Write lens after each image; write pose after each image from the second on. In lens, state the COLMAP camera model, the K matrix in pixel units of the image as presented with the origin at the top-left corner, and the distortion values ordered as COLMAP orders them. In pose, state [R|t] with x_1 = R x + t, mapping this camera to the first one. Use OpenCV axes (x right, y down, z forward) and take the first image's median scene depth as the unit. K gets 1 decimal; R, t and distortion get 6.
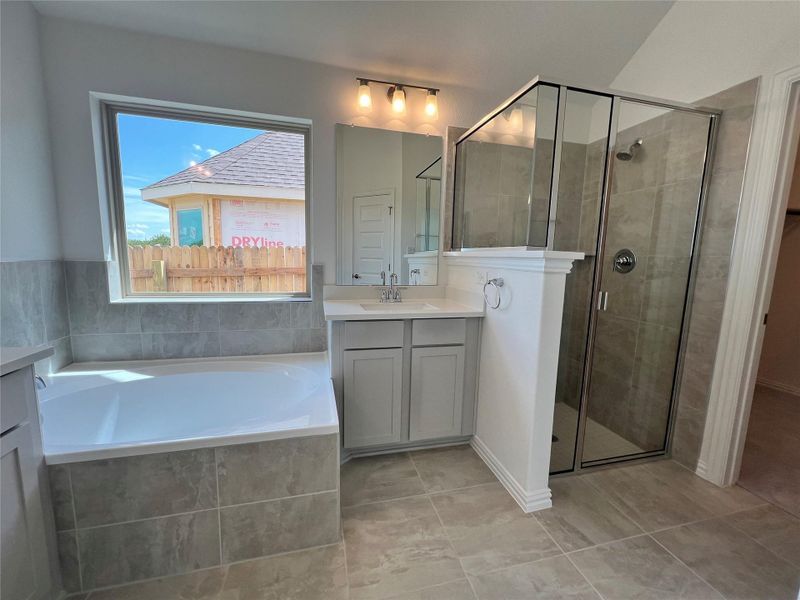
lens RADIAL K [[320.9, 0, 396.7], [0, 320.9, 298.7], [0, 0, 1]] dist [-0.002072, 0.000329]
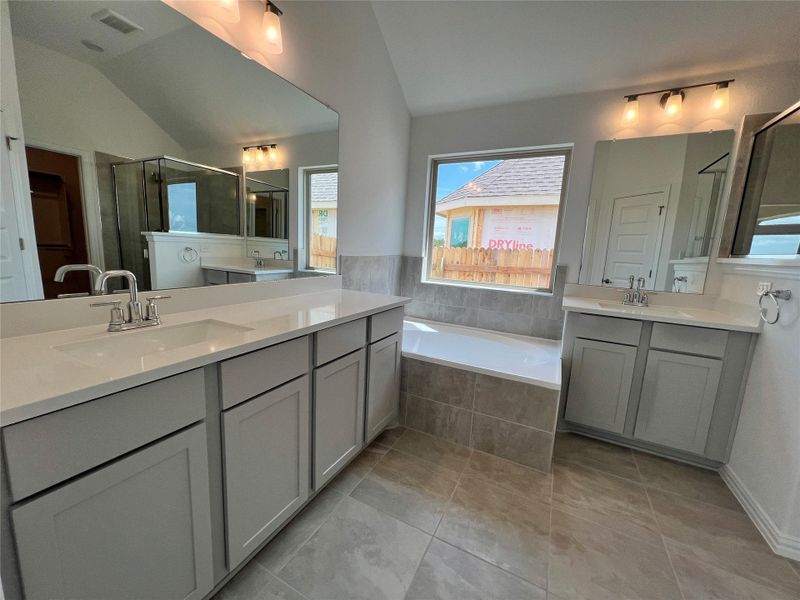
lens RADIAL K [[320.9, 0, 396.7], [0, 320.9, 298.7], [0, 0, 1]] dist [-0.002072, 0.000329]
pose [[0.747290, 0.115784, -0.654333, 0.084982], [-0.118213, 0.992160, 0.040555, 0.039882], [0.653898, 0.047044, 0.755118, -0.285066]]
